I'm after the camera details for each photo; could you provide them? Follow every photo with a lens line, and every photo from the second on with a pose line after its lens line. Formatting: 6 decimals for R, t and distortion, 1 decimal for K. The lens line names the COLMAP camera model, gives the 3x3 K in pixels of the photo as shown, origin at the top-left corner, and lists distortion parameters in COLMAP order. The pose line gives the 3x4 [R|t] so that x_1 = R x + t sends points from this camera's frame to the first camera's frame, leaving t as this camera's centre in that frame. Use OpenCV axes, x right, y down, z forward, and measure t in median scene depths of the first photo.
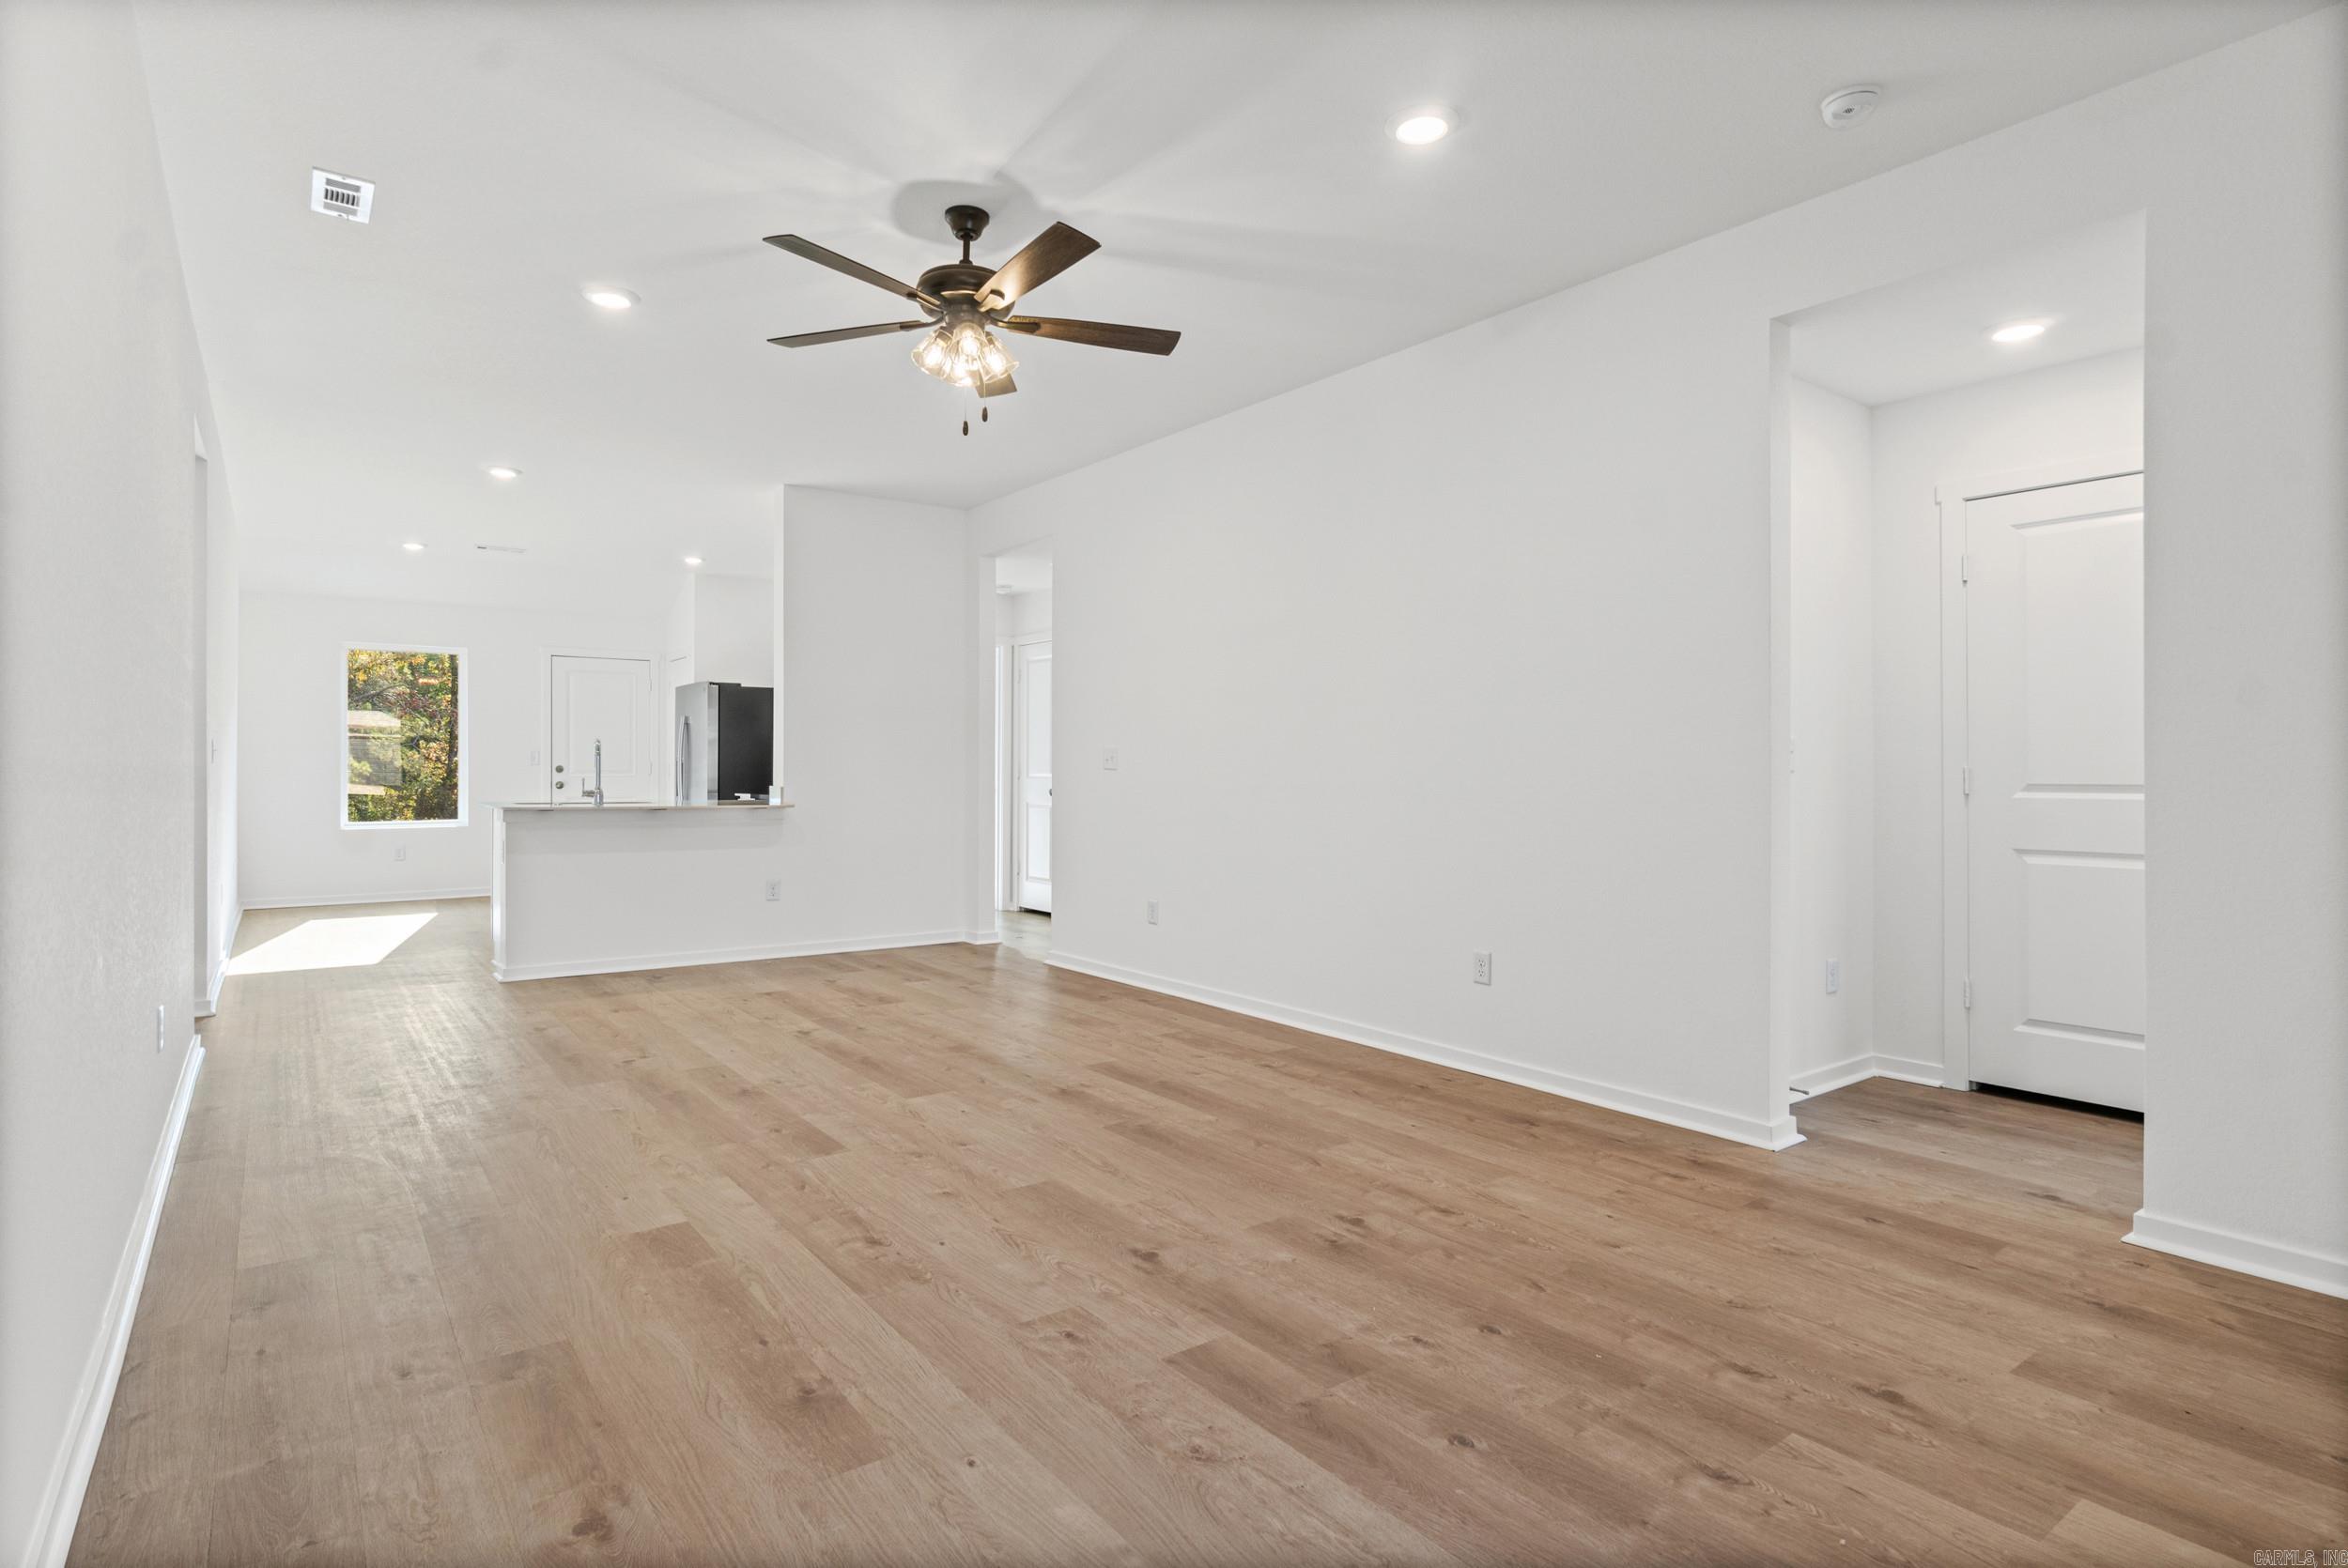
lens RADIAL K [[1191.5, 0, 1148.5], [0, 1191.5, 778.4], [0, 0, 1]] dist [-0.006029, -0.000678]
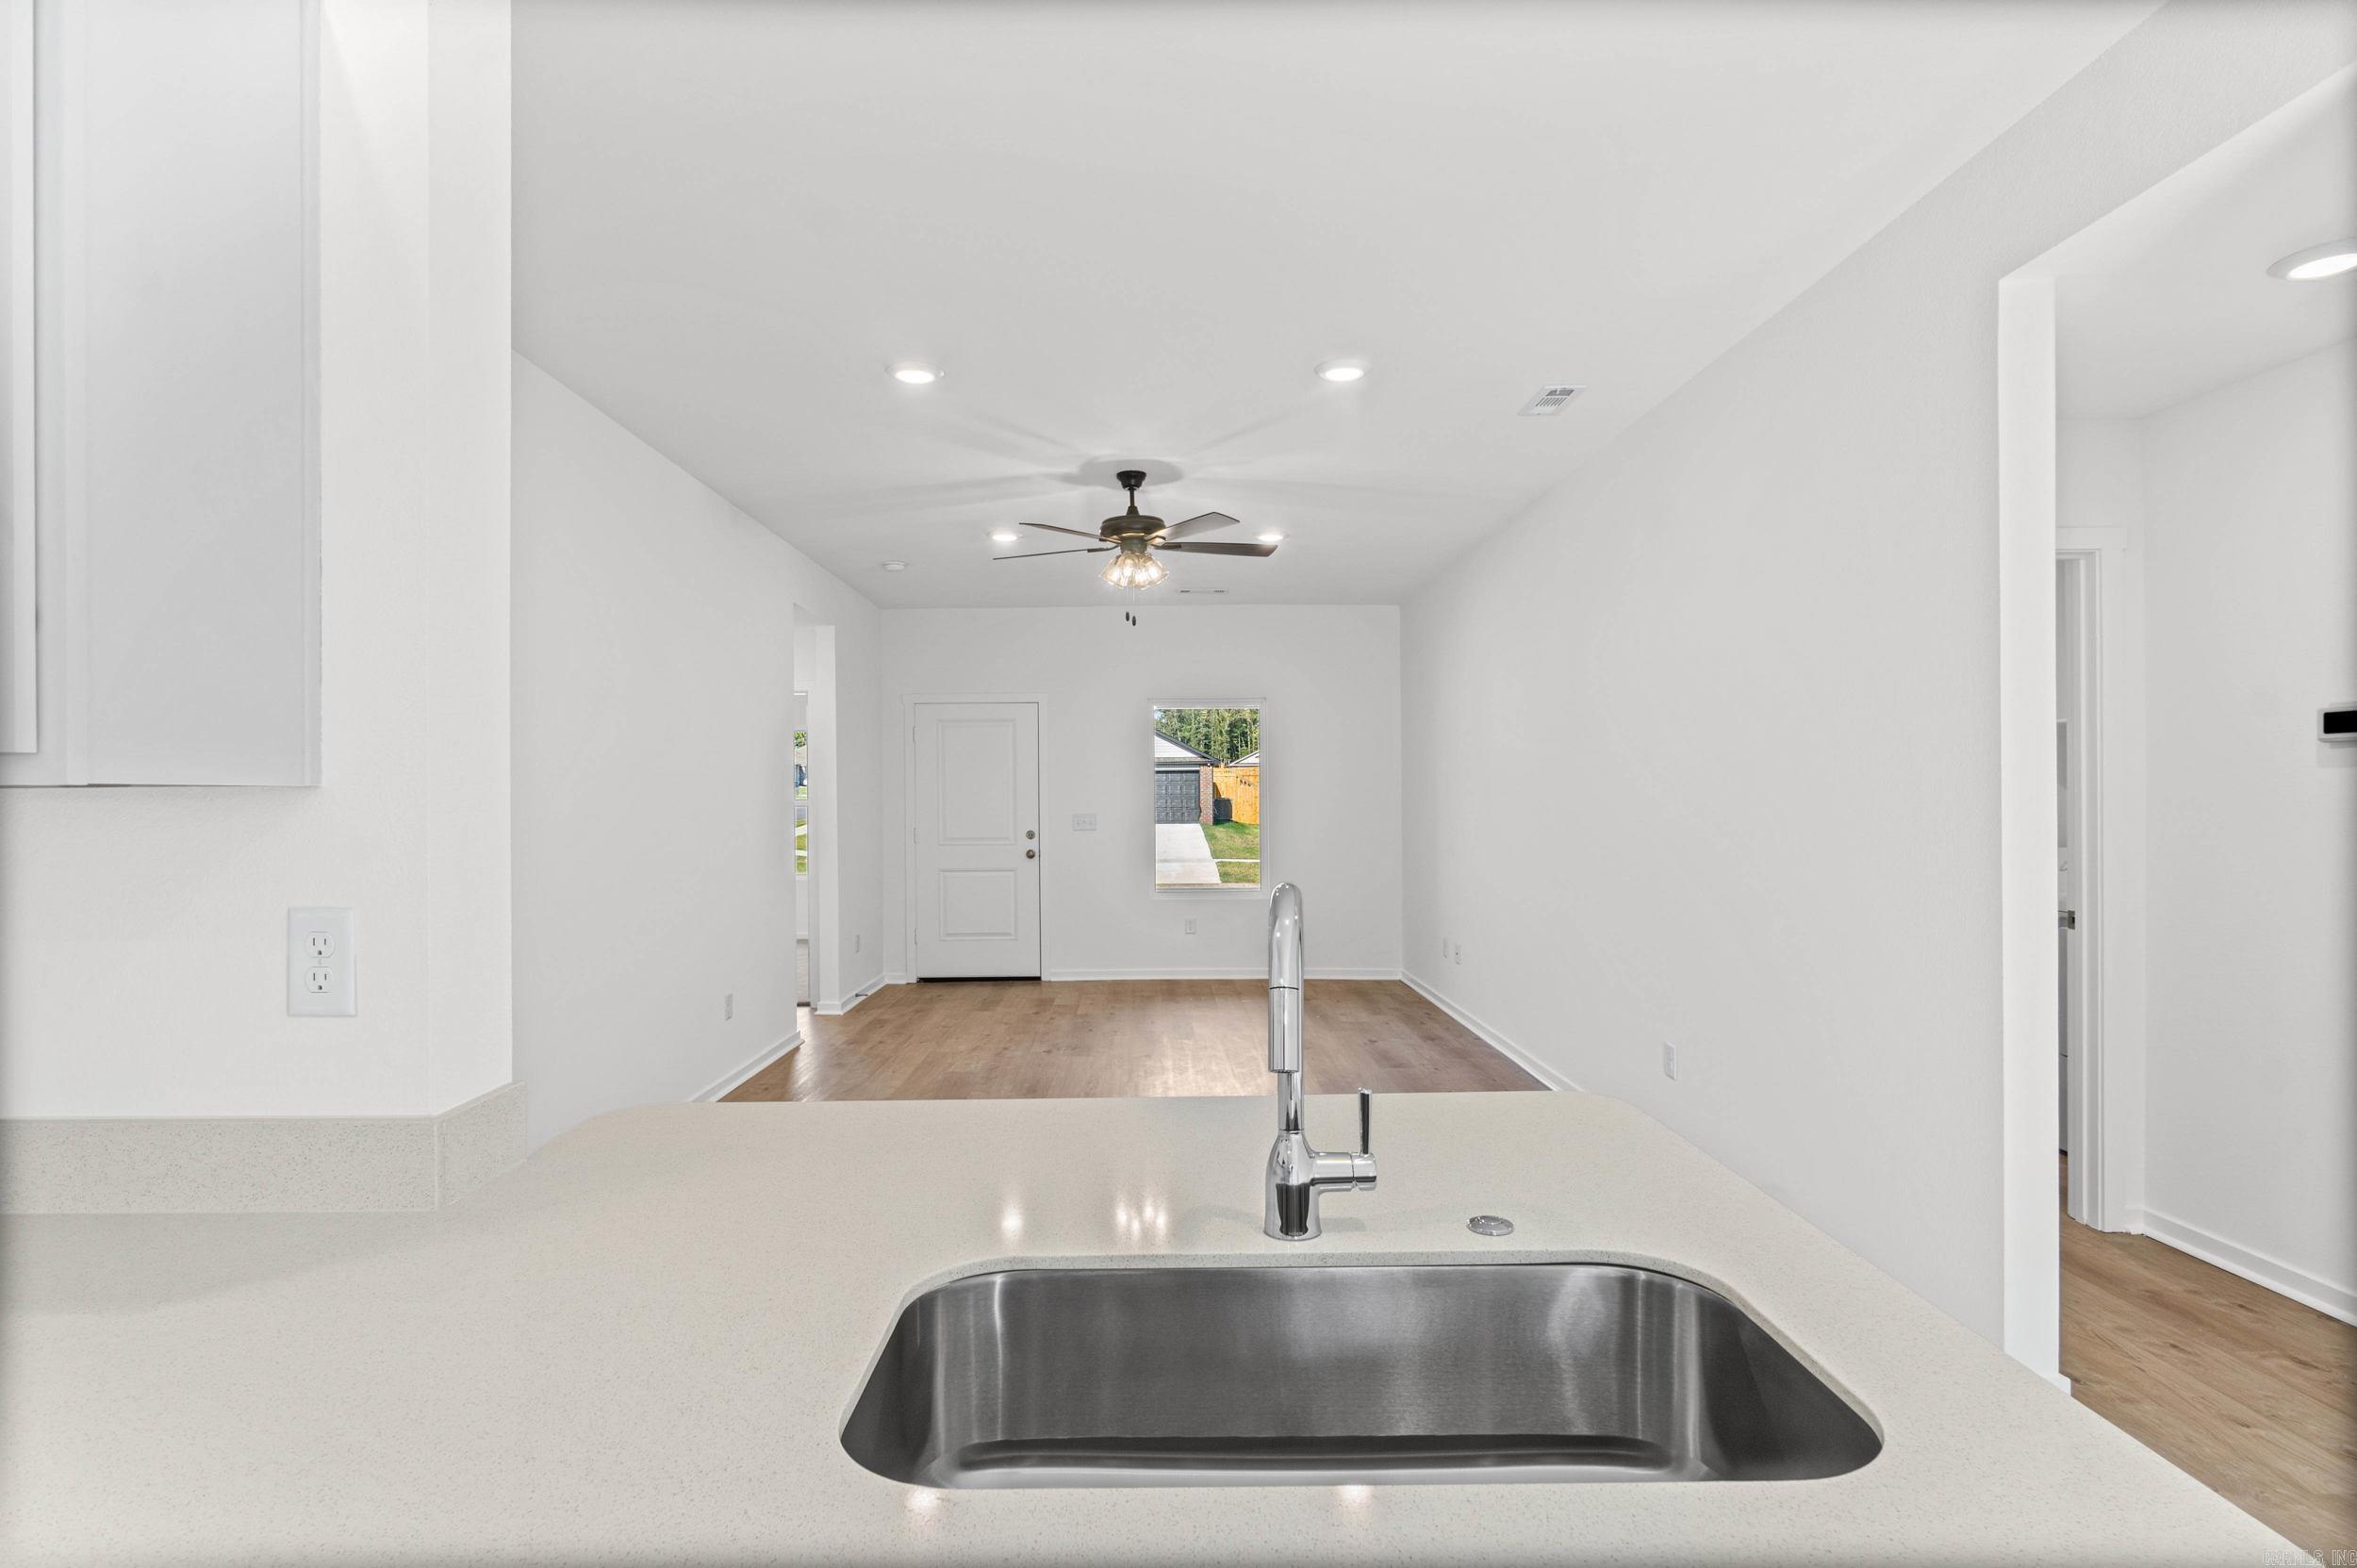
lens RADIAL K [[1196.2, 0, 1170.1], [0, 1196.2, 792.8], [0, 0, 1]] dist [-0.006029, -0.000678]
pose [[-0.818983, 0.006782, 0.573778, -1.016400], [0.009062, 0.999958, 0.001115, -0.079523], [-0.573746, 0.006113, -0.819010, 2.139847]]
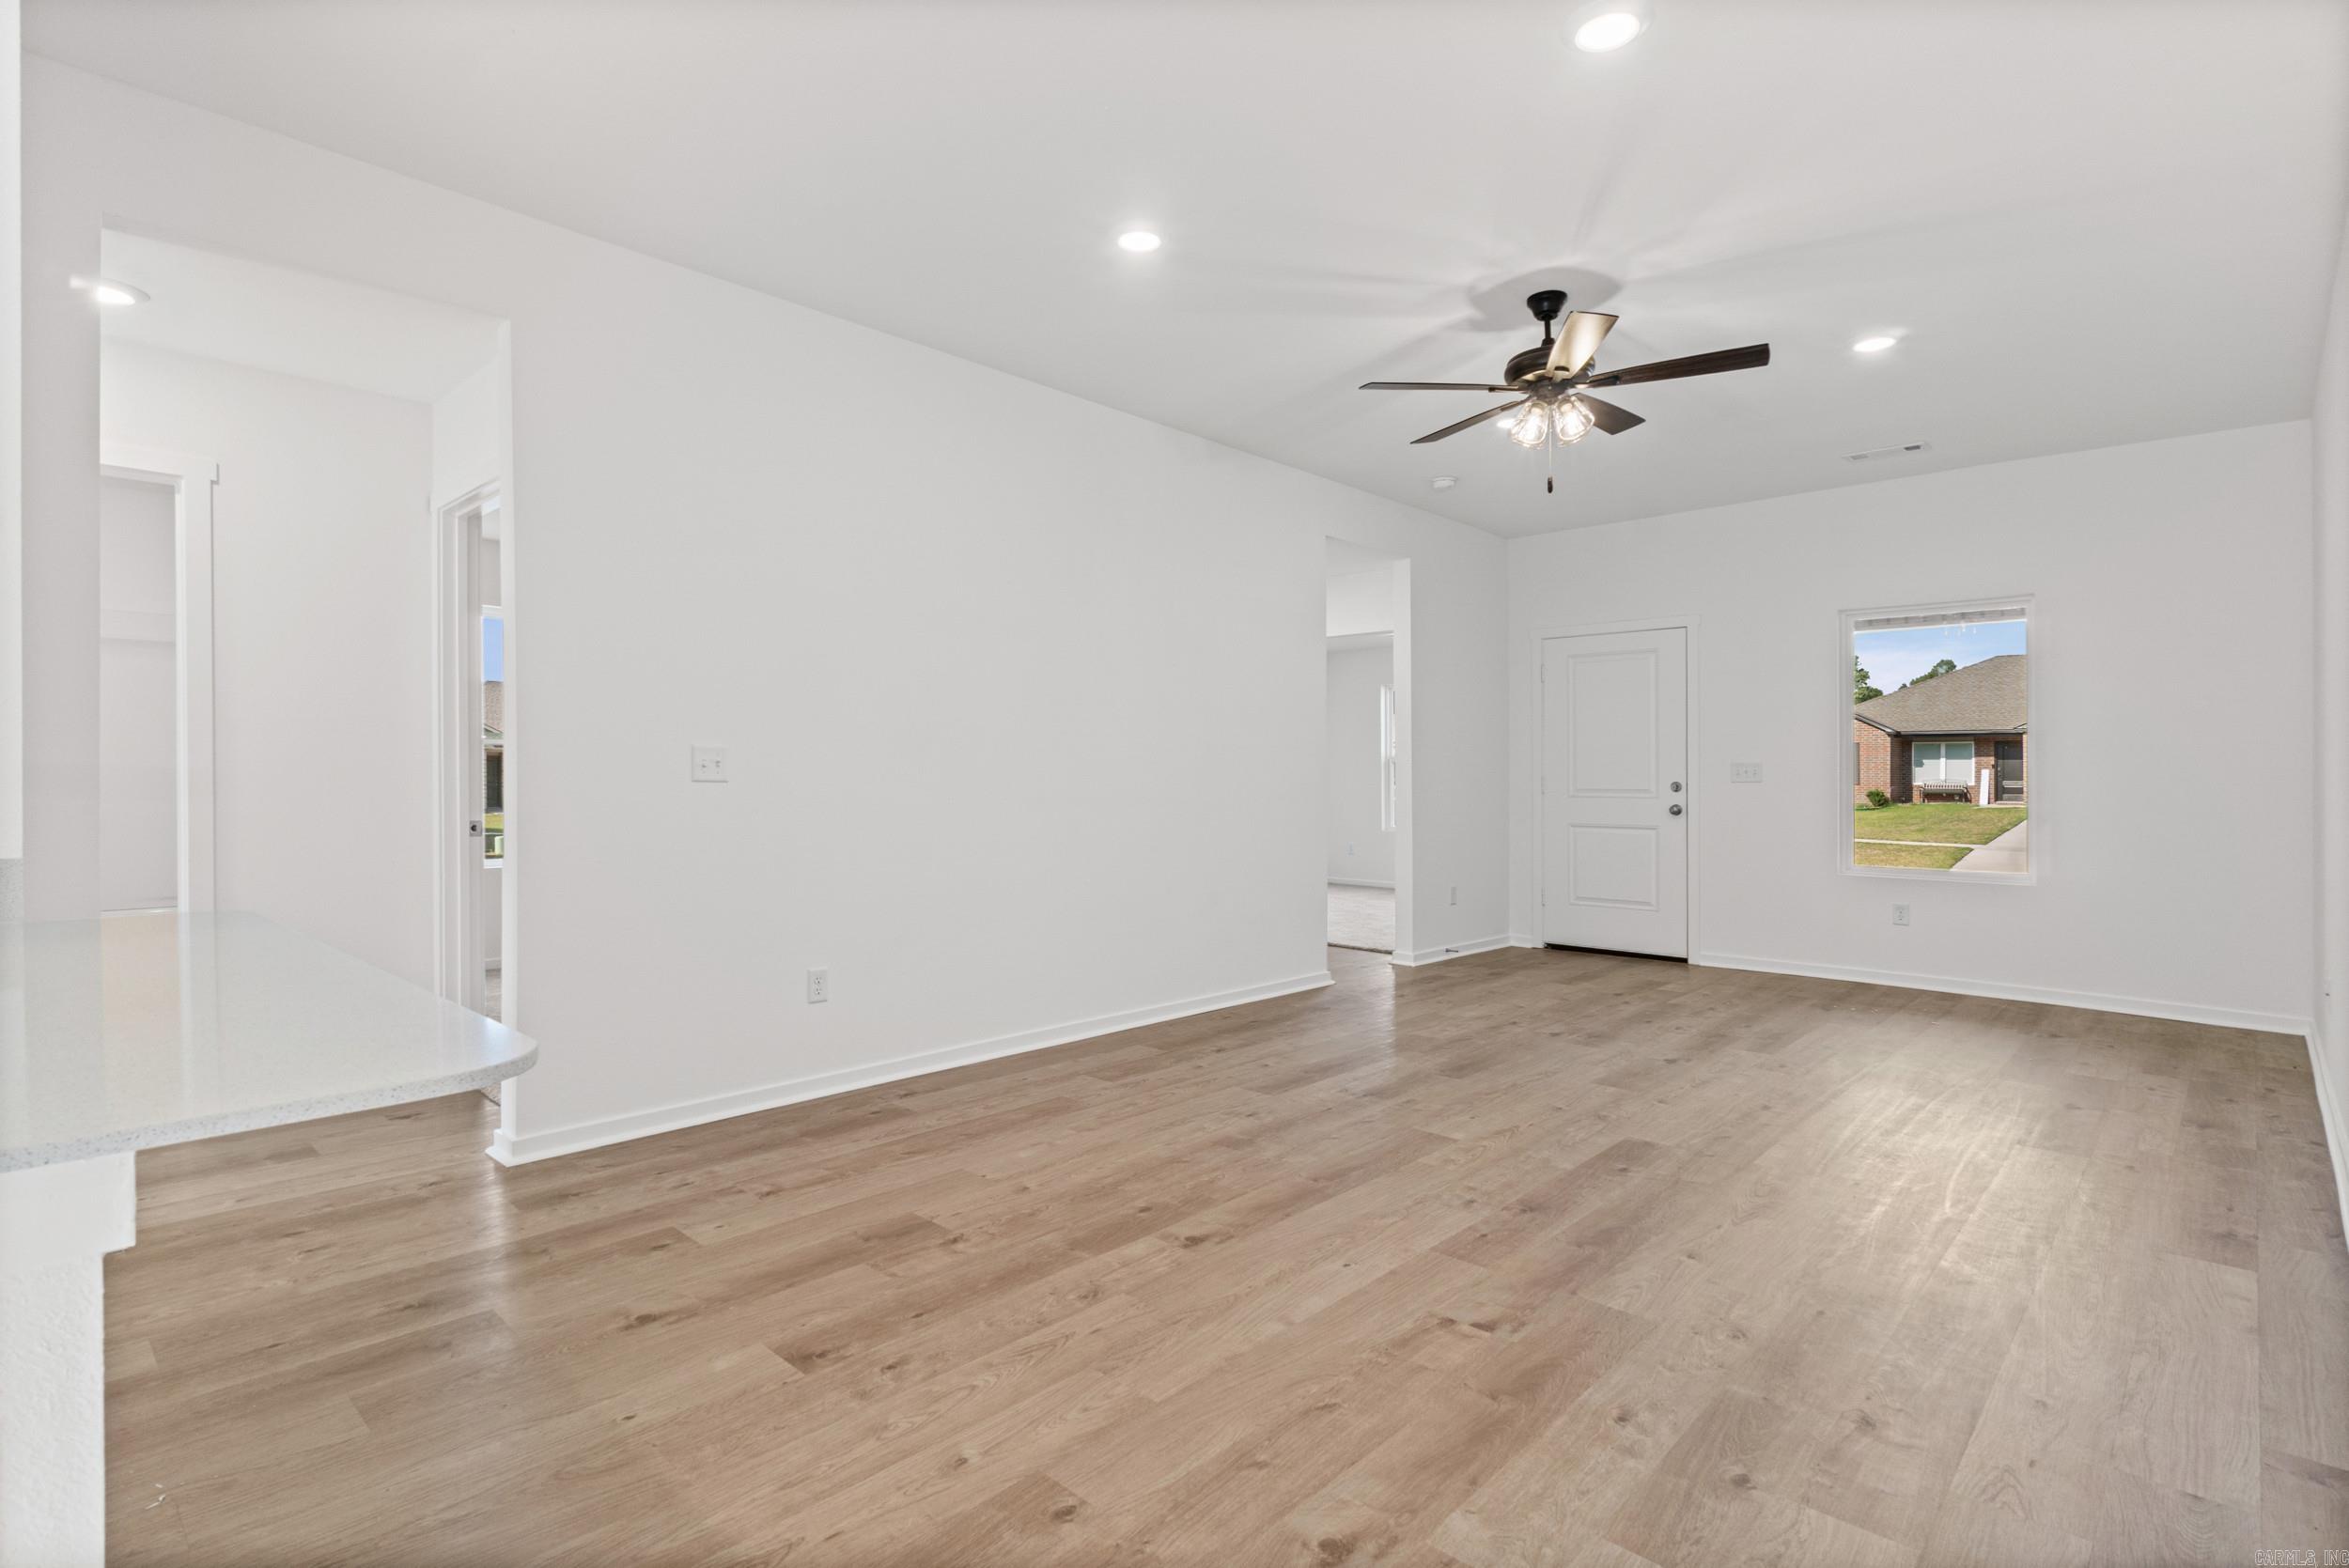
lens RADIAL K [[1156.1, 0, 1142.9], [0, 1156.1, 780.1], [0, 0, 1]] dist [0.001659, 0.000708]
pose [[-0.178039, -0.005121, 0.984010, -1.154541], [0.002018, 0.999982, 0.005569, -0.018158], [-0.984021, 0.002978, -0.178025, 1.551766]]
